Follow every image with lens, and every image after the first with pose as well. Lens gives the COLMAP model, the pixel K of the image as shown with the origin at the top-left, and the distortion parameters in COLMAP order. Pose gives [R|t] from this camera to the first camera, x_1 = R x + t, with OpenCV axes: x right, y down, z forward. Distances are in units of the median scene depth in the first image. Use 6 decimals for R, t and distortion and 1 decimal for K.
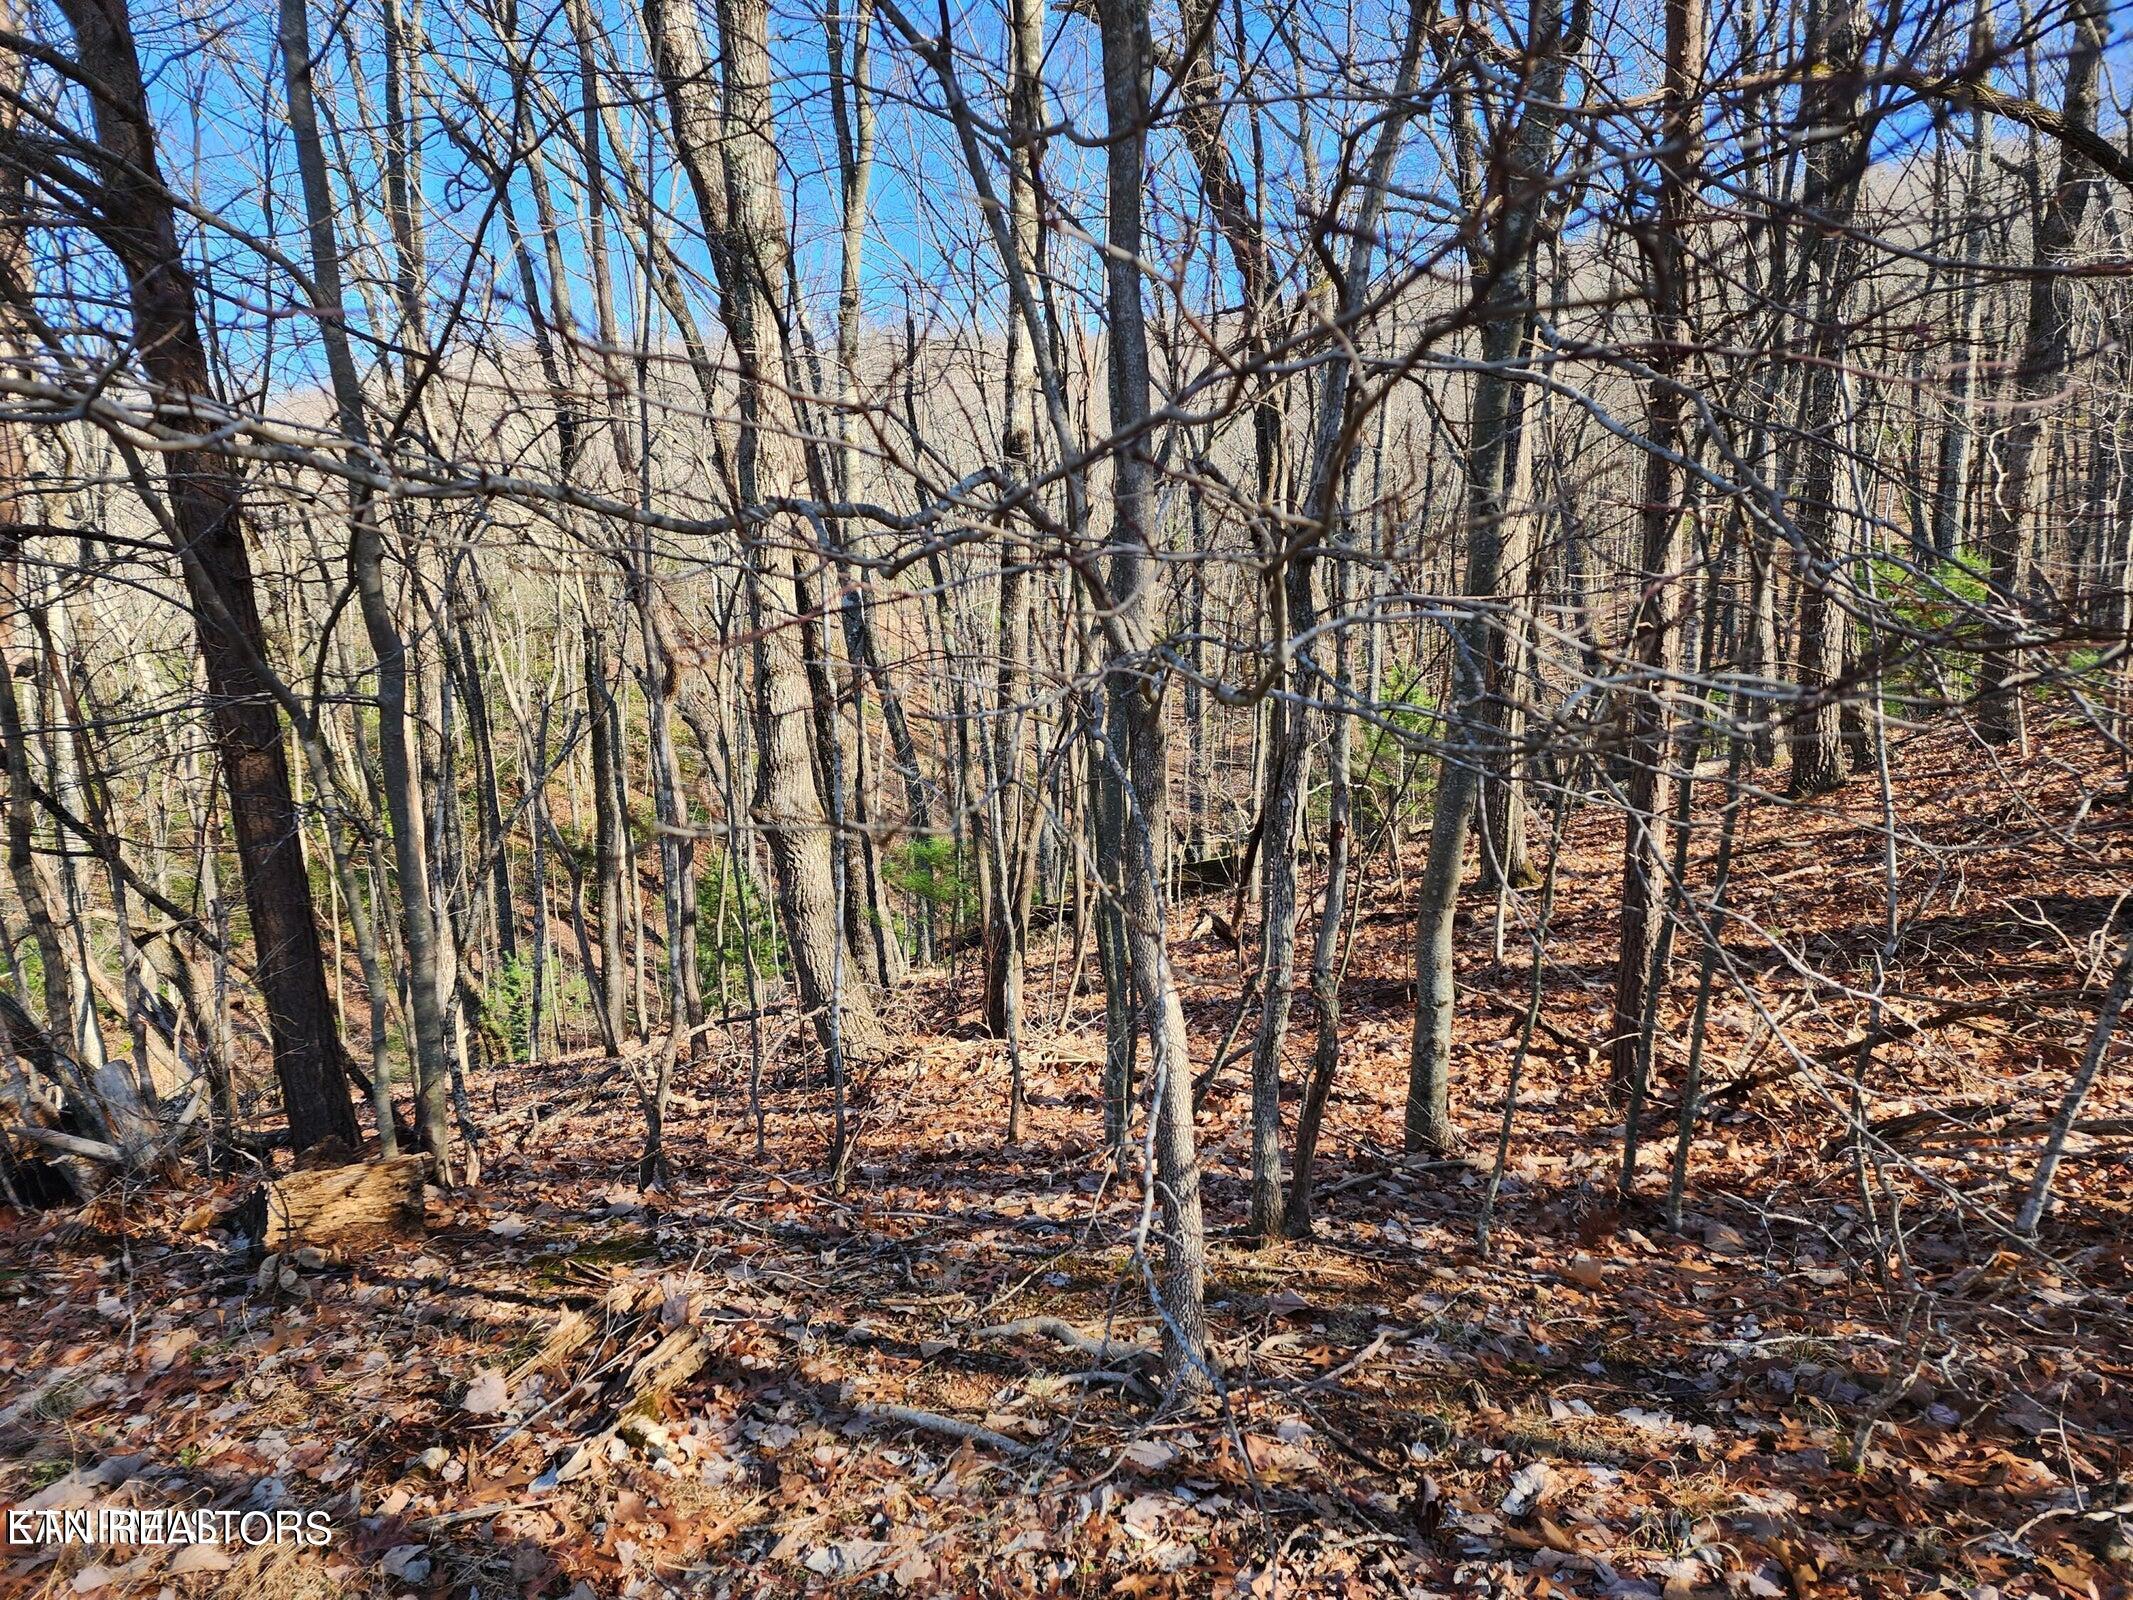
lens RADIAL K [[1431.6, 0, 1046.7], [0, 1431.6, 841.3], [0, 0, 1]] dist [0.069827, -0.065100]
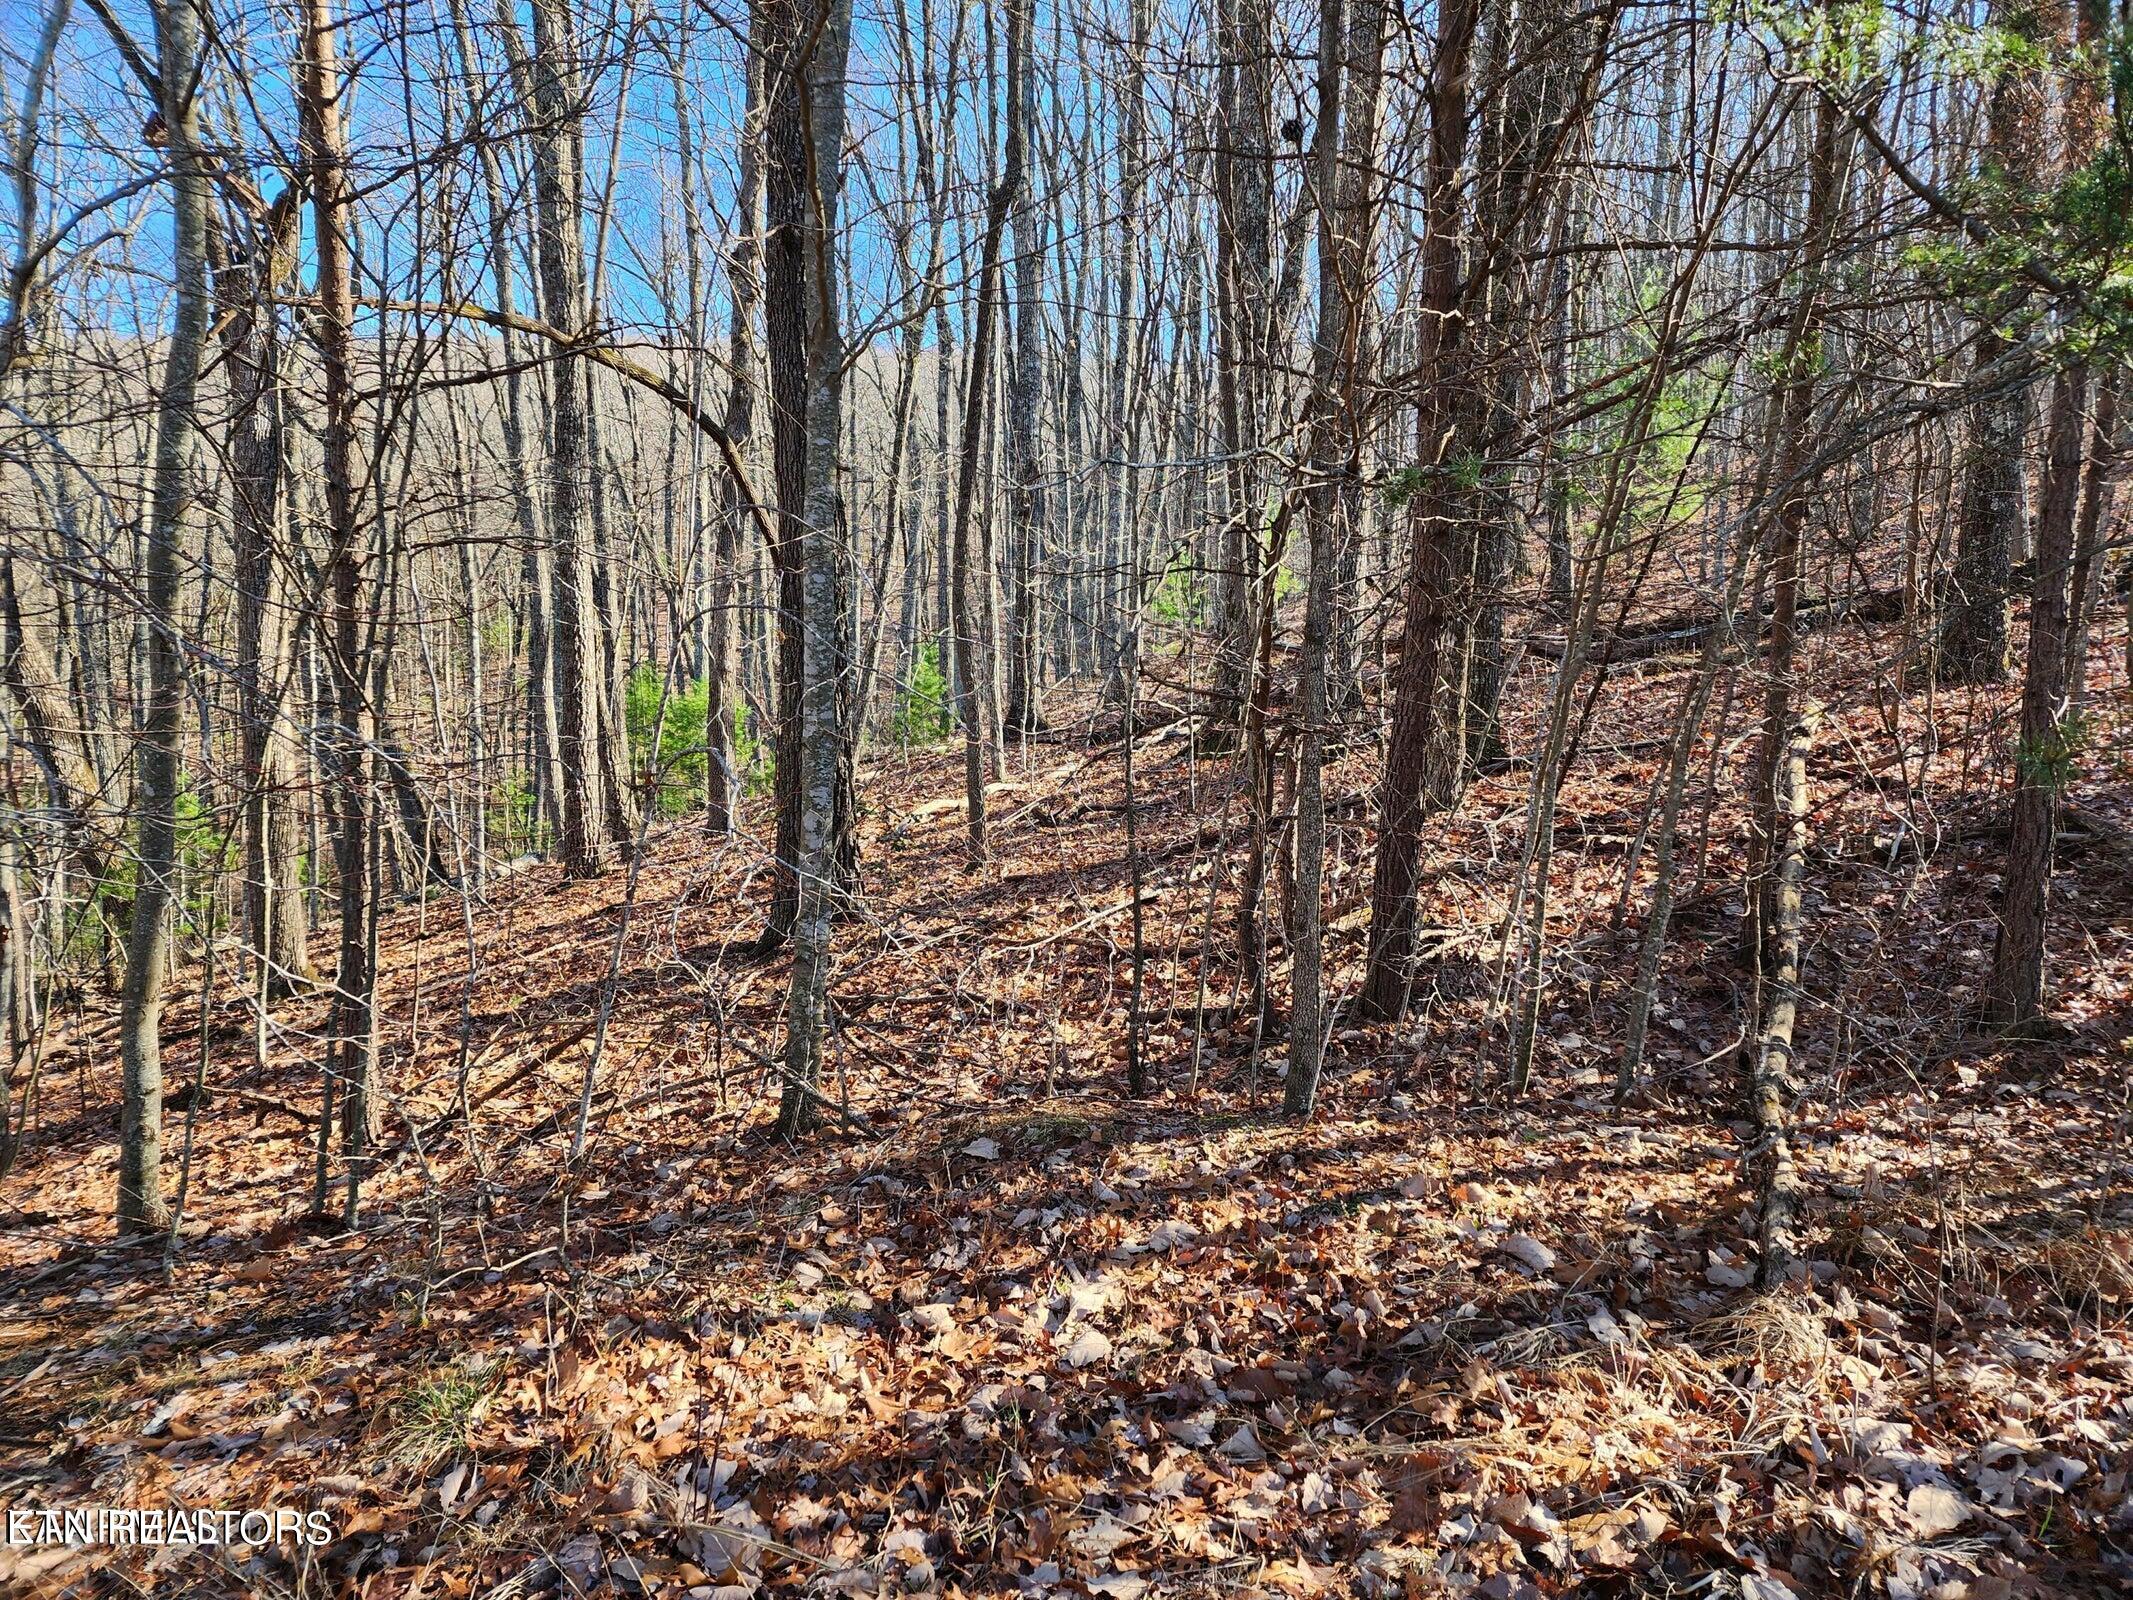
lens RADIAL K [[1431.6, 0, 1046.7], [0, 1431.6, 841.3], [0, 0, 1]] dist [0.069827, -0.065100]
pose [[0.712291, -0.043828, 0.700514, 0.000832], [0.093329, 0.995100, -0.032640, 0.019554], [-0.695651, 0.088627, 0.712892, -0.185734]]
